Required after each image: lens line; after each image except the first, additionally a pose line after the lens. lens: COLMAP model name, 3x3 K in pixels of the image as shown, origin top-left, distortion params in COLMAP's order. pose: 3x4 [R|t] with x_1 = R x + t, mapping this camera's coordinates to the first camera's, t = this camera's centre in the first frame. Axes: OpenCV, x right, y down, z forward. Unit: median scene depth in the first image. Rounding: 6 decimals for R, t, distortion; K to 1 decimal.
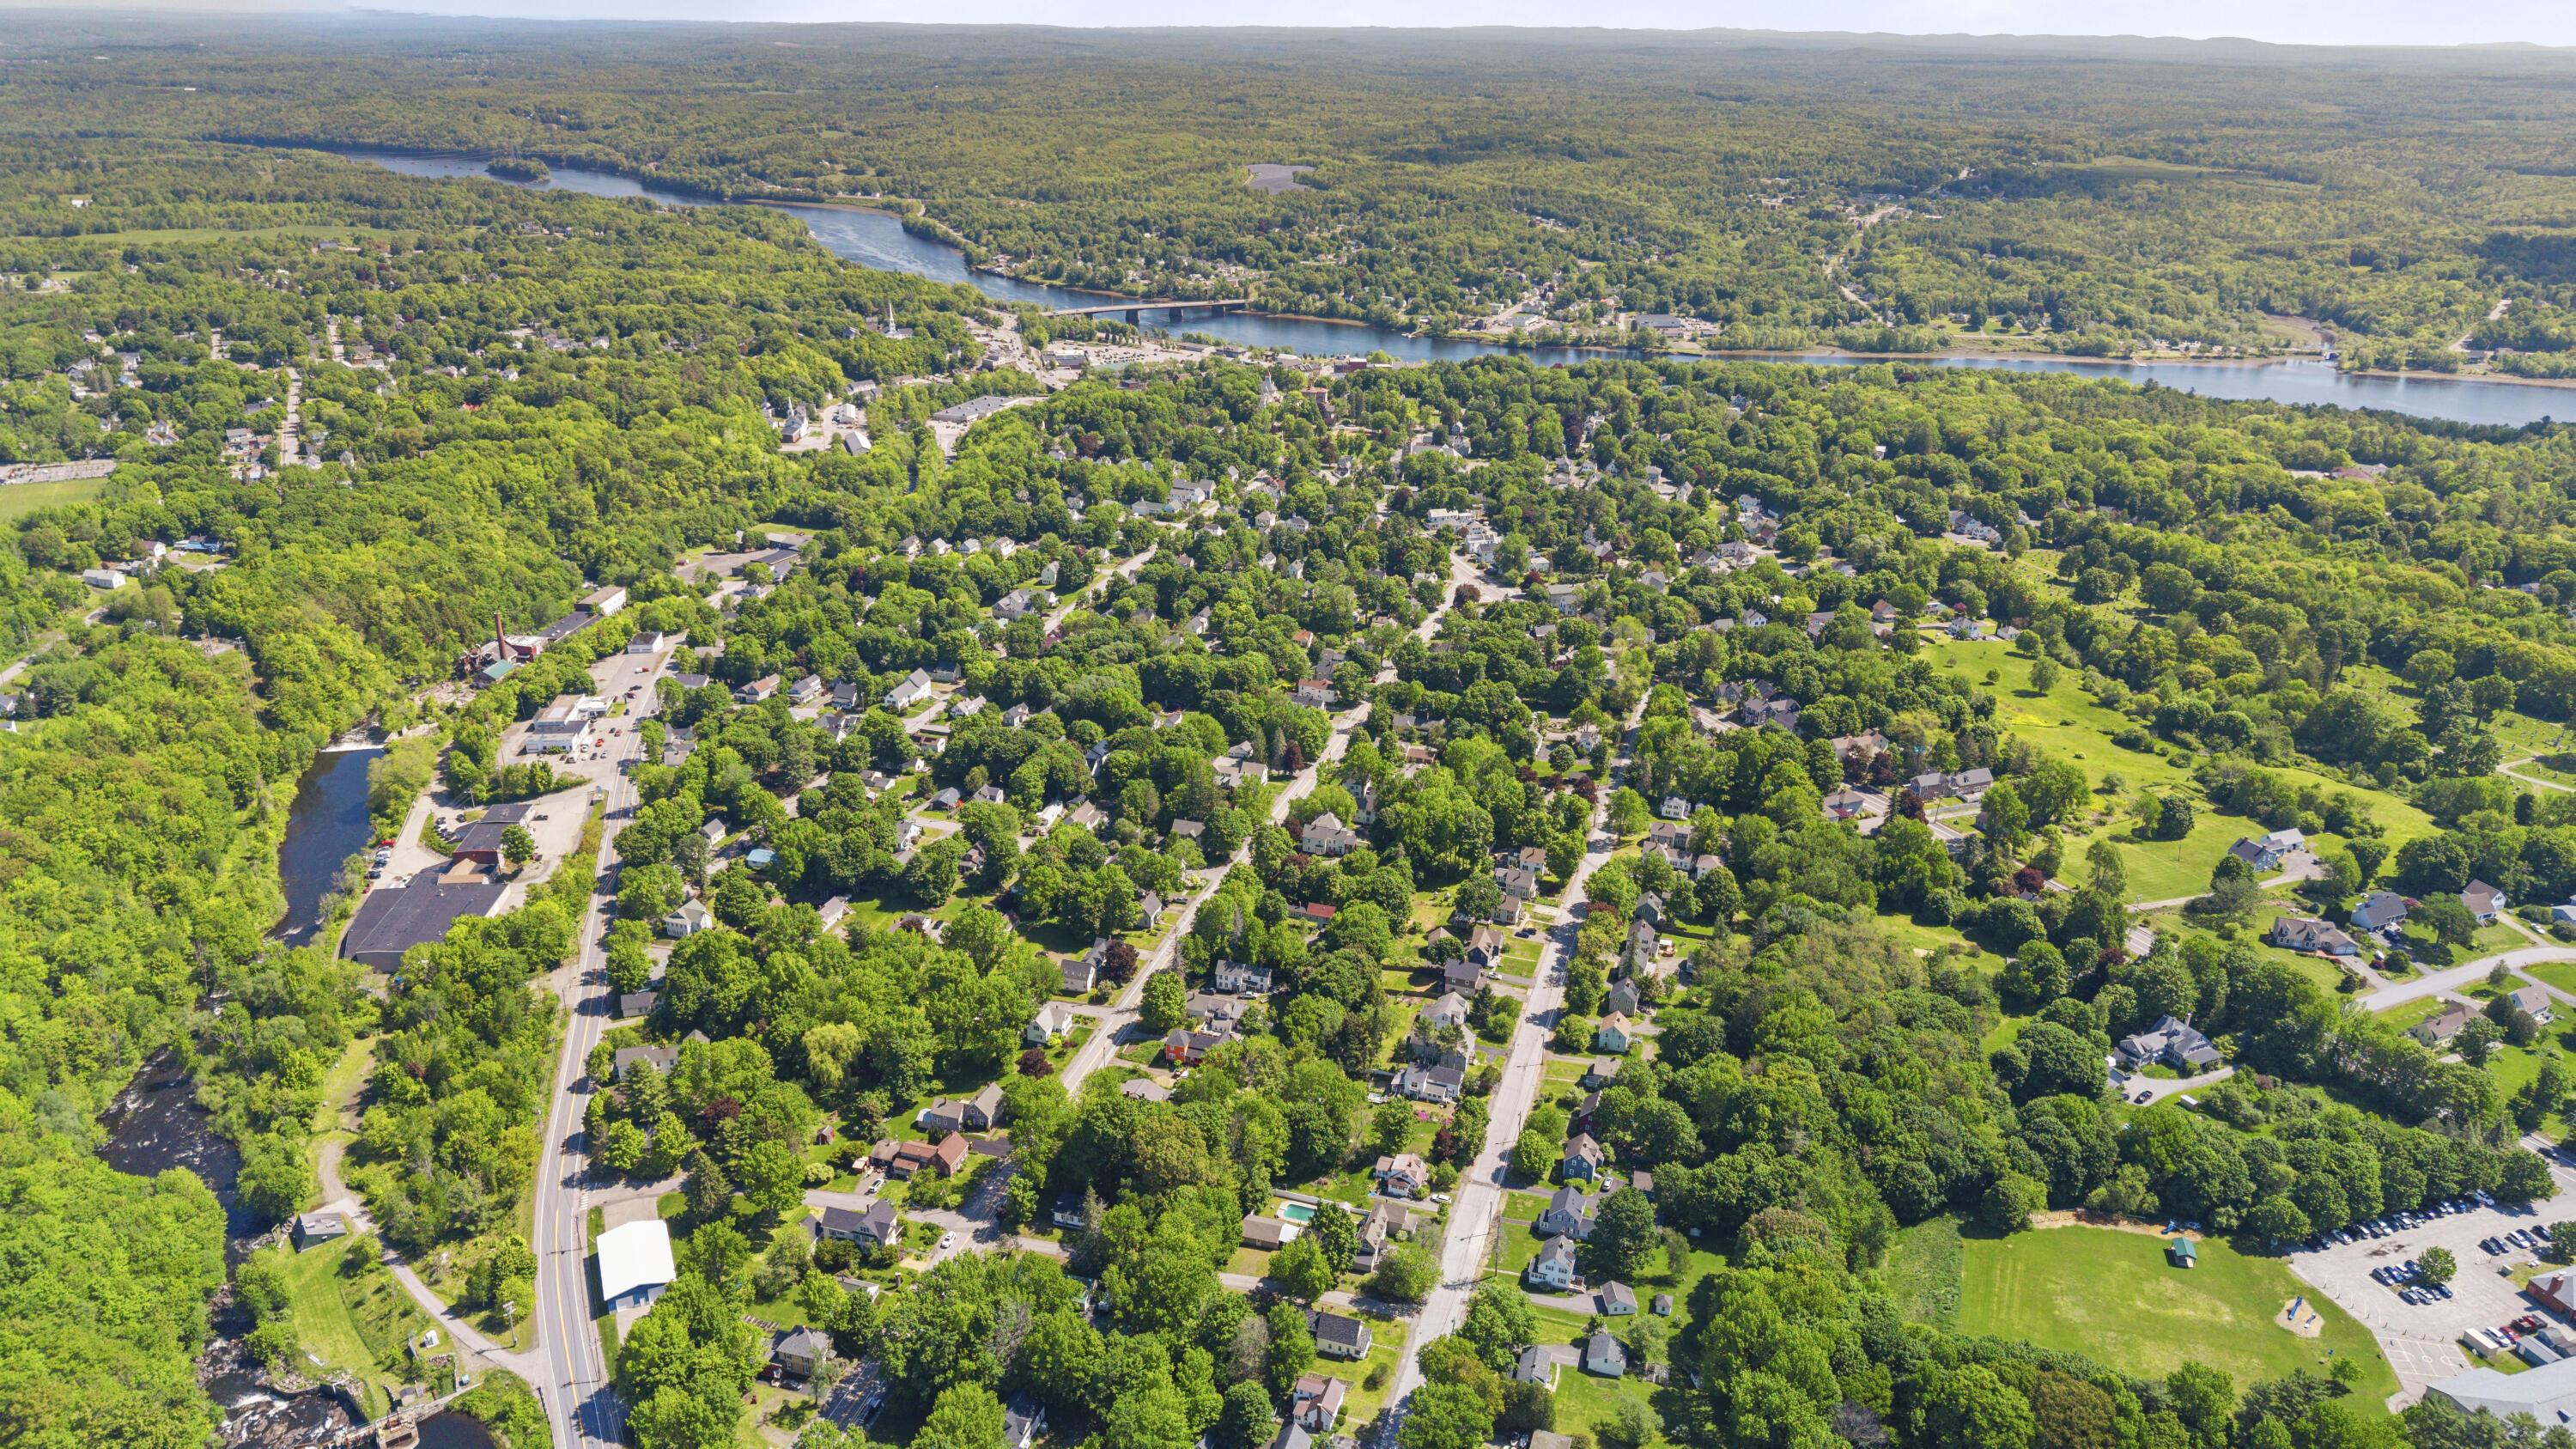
lens RADIAL K [[1700.9, 0, 1288.0], [0, 1700.9, 724.5], [0, 0, 1]] dist [0.037190, -0.023745]
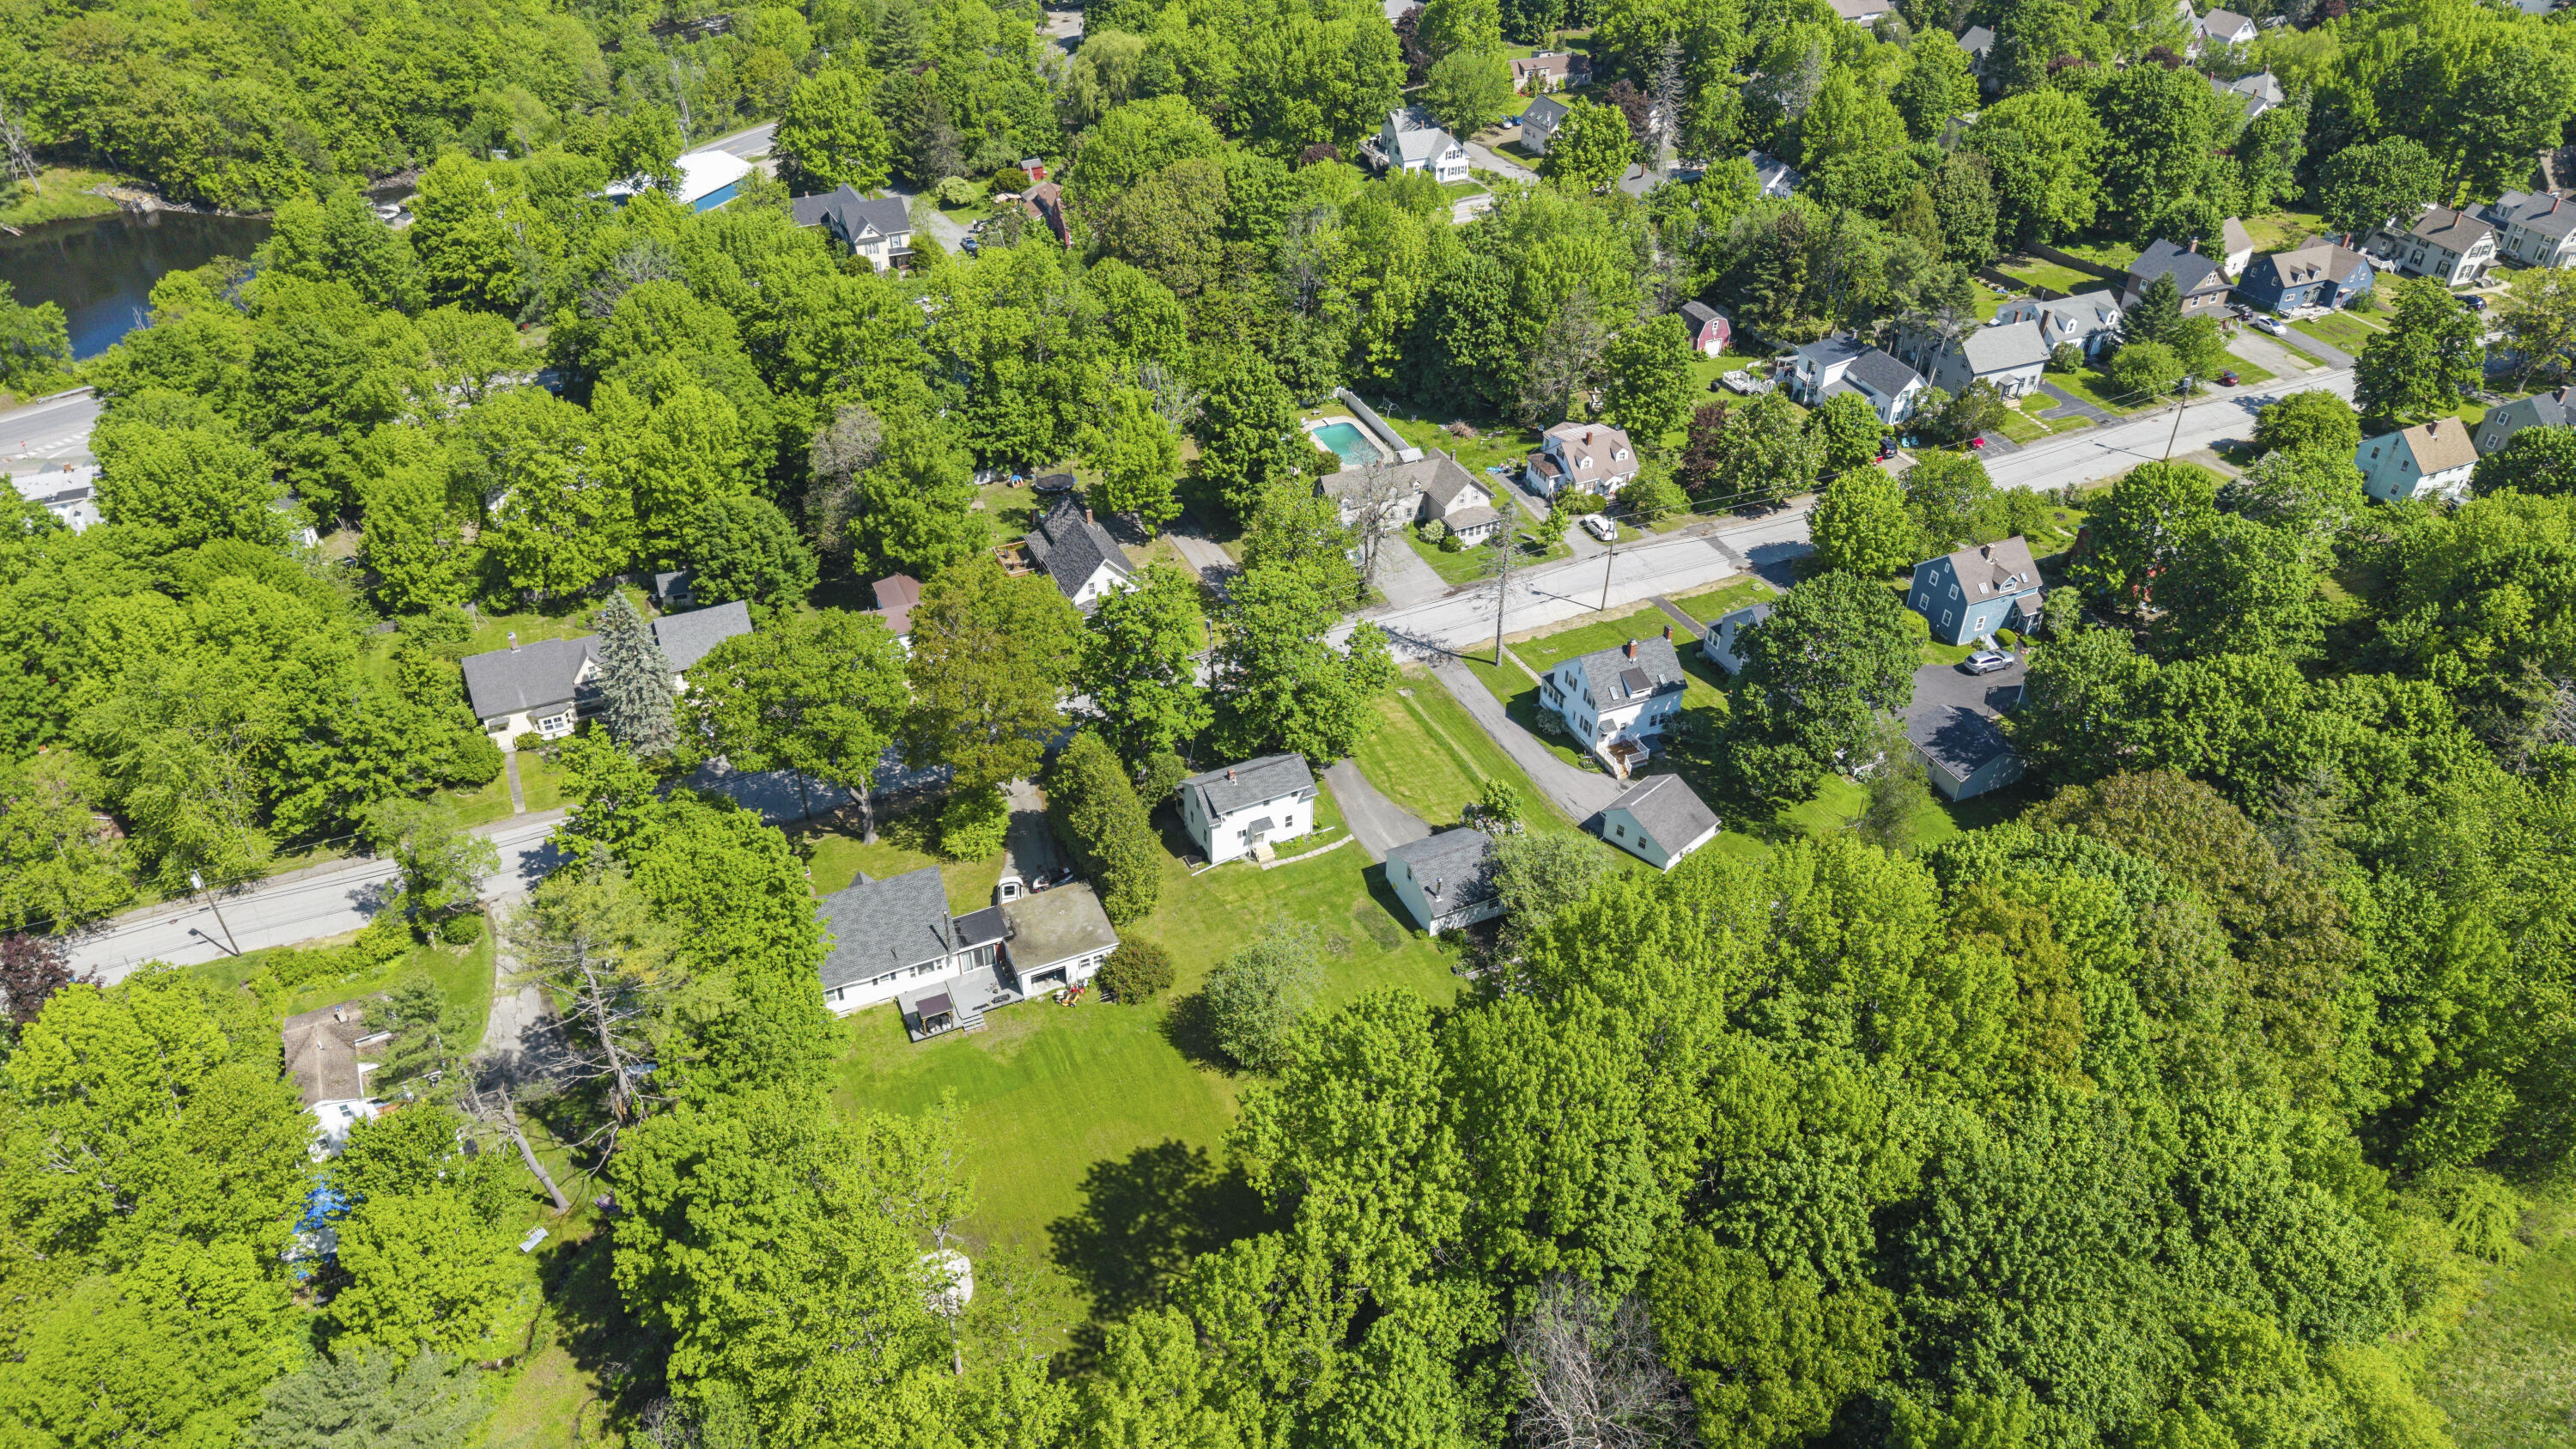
lens RADIAL K [[1726.9, 0, 1278.7], [0, 1726.9, 723.0], [0, 0, 1]] dist [0.163008, -0.000919]
pose [[0.657925, 0.425875, -0.621100, 0.352109], [-0.280461, 0.903977, 0.322748, 0.218681], [0.698910, -0.038150, 0.714191, 0.674593]]
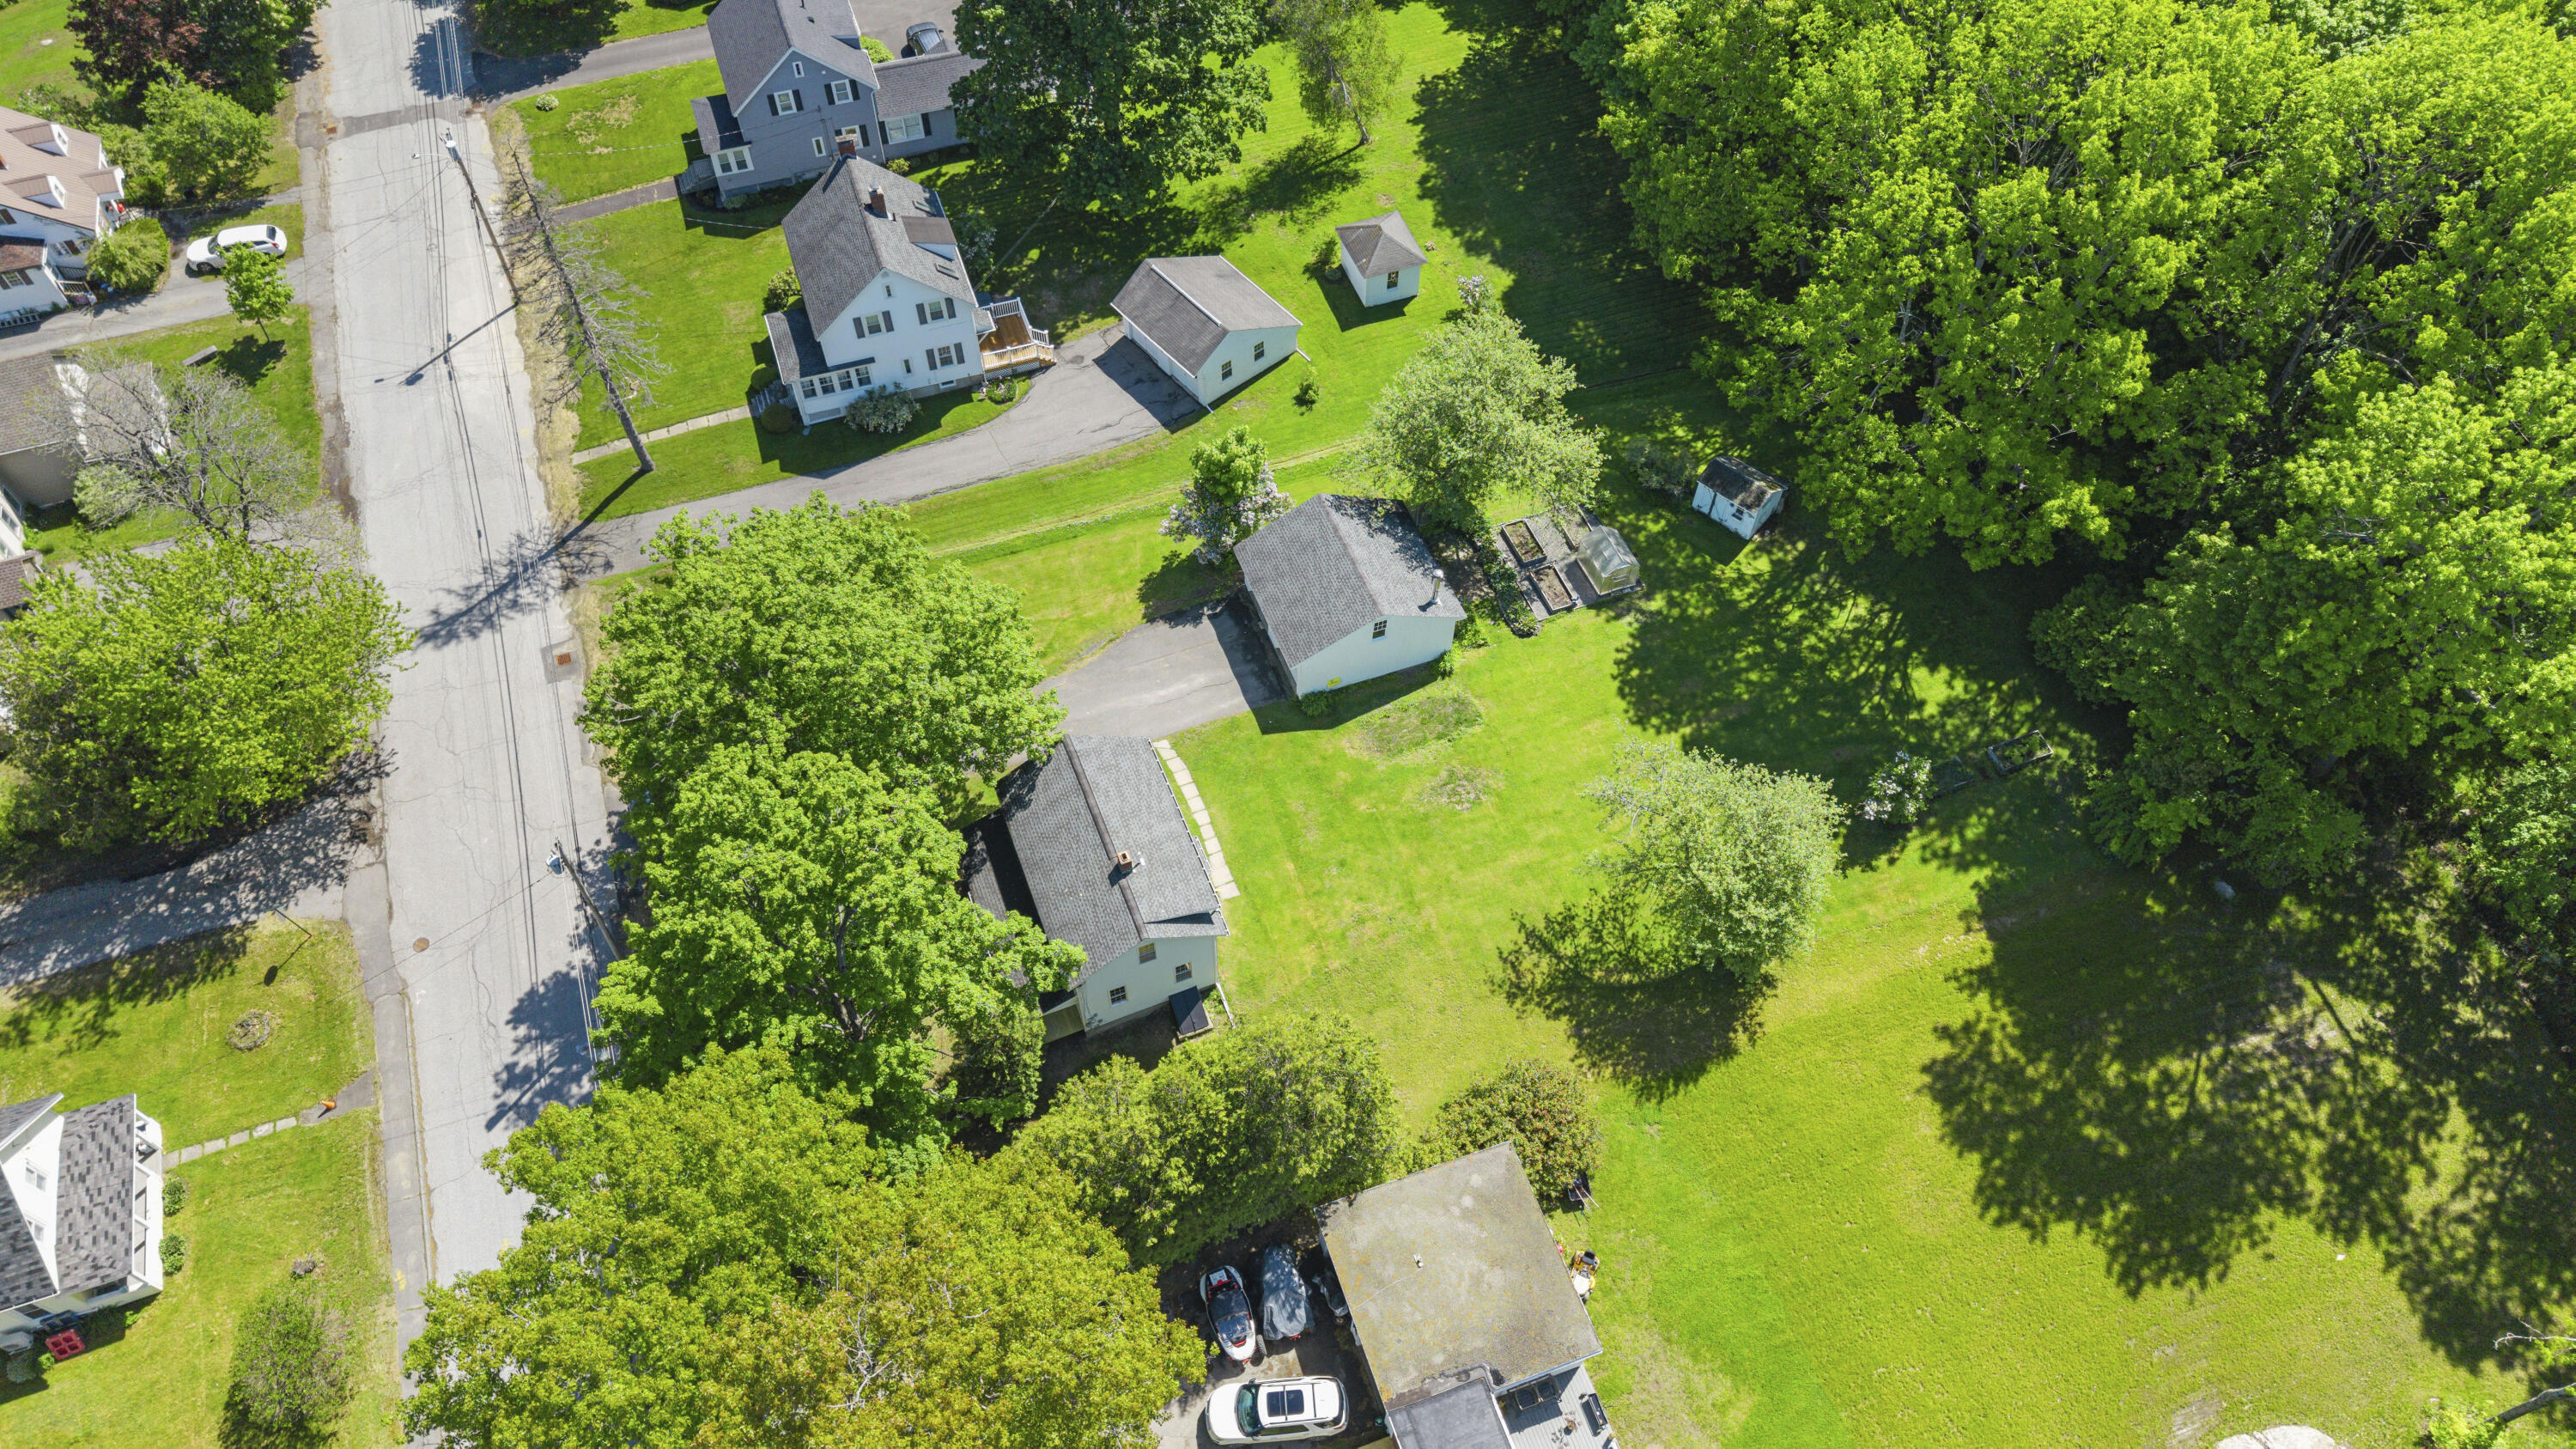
lens RADIAL K [[1732.8, 0, 1287.8], [0, 1732.8, 732.4], [0, 0, 1]] dist [0.022045, -0.023829]
pose [[0.791576, -0.501644, 0.348942, 0.094331], [0.226558, 0.771263, 0.594831, 0.240966], [-0.567520, -0.391799, 0.724165, 0.795818]]
